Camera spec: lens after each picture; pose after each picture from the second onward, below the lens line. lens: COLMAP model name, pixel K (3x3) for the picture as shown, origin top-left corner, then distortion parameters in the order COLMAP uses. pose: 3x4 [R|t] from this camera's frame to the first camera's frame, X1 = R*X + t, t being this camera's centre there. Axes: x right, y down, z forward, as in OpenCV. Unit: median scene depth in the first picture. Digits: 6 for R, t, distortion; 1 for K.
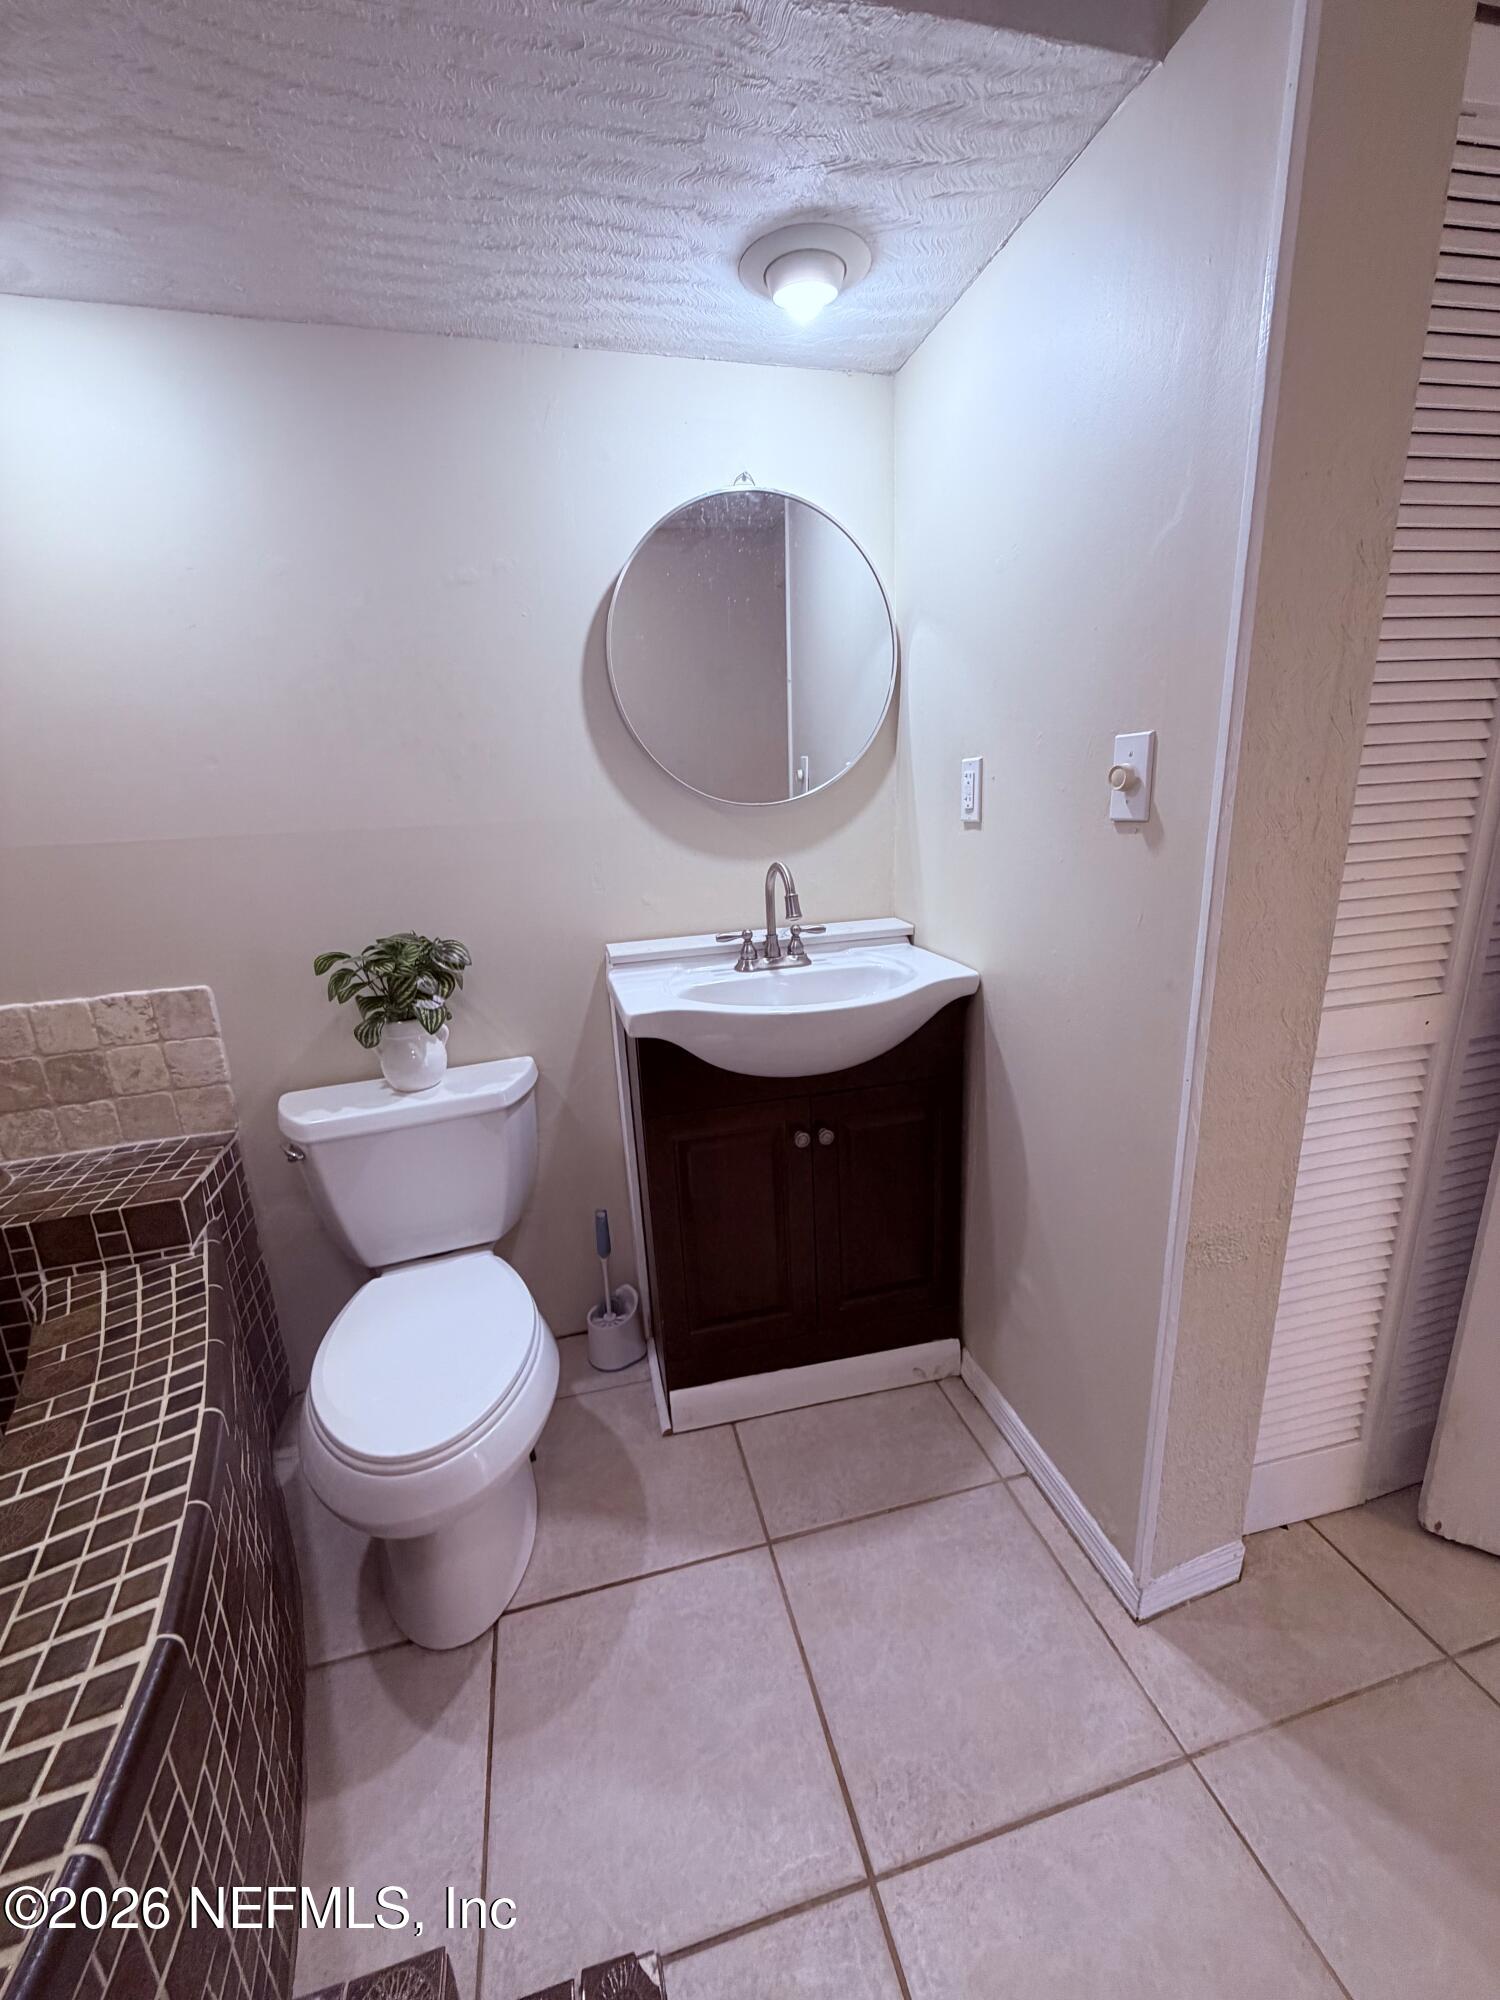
lens RADIAL K [[805.0, 0, 751.4], [0, 805.0, 992.4], [0, 0, 1]] dist [-0.001377, 0.000567]
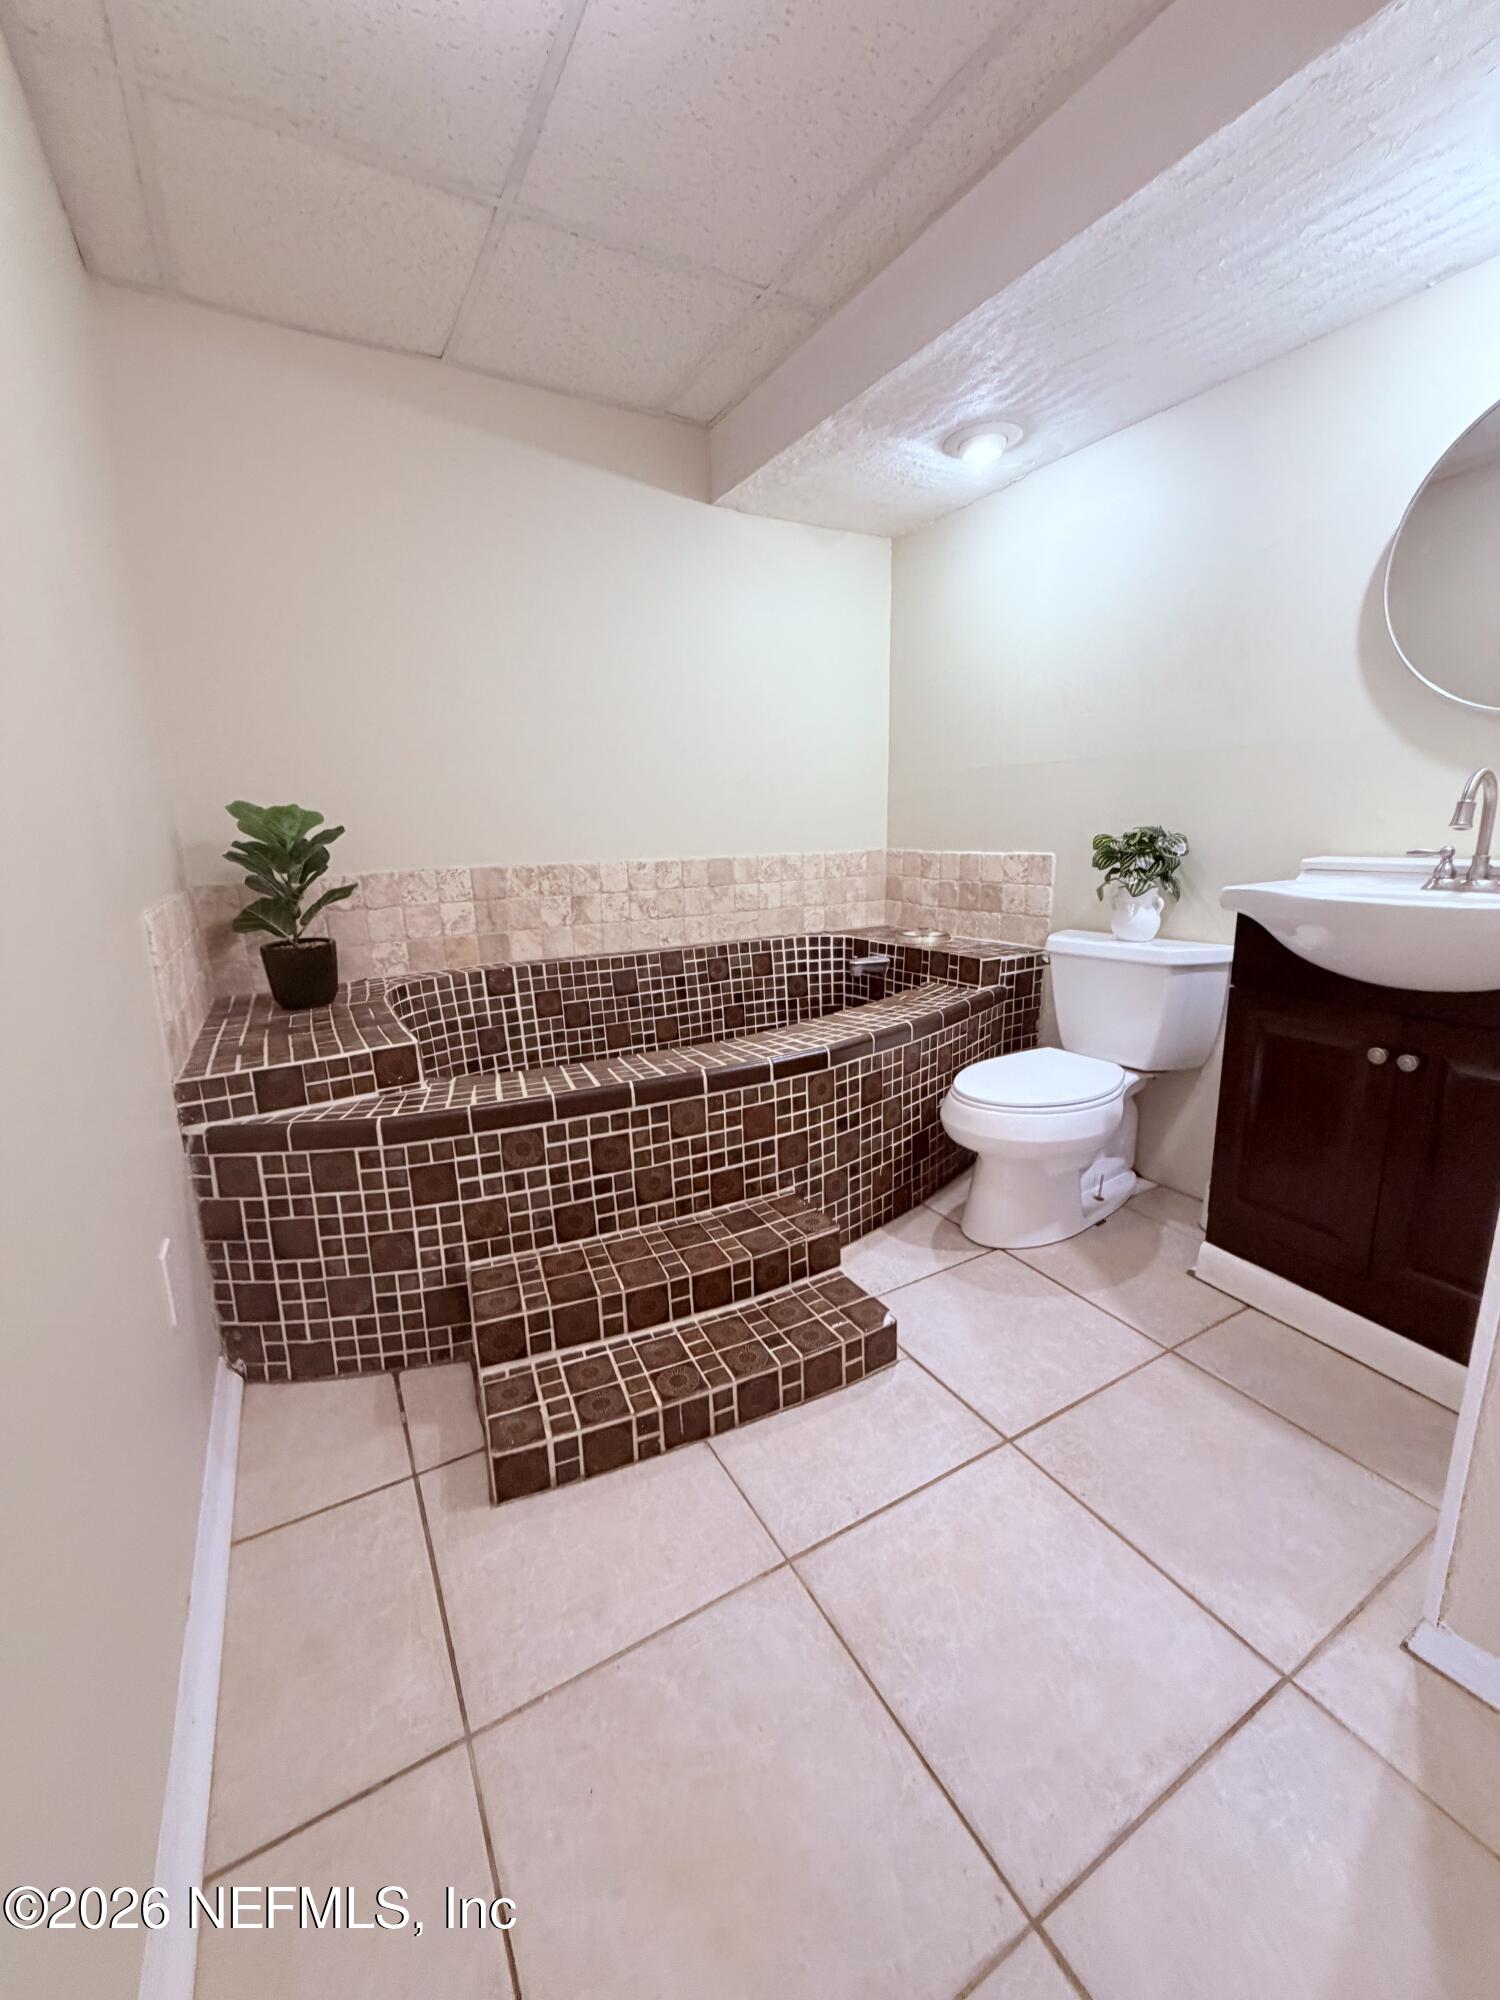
lens RADIAL K [[805.0, 0, 748.7], [0, 805.0, 1001.6], [0, 0, 1]] dist [-0.001377, 0.000567]
pose [[0.256970, 0.247018, -0.934317, 0.801987], [-0.240304, 0.952750, 0.185799, 0.130369], [0.936067, 0.176775, 0.304187, -0.013028]]
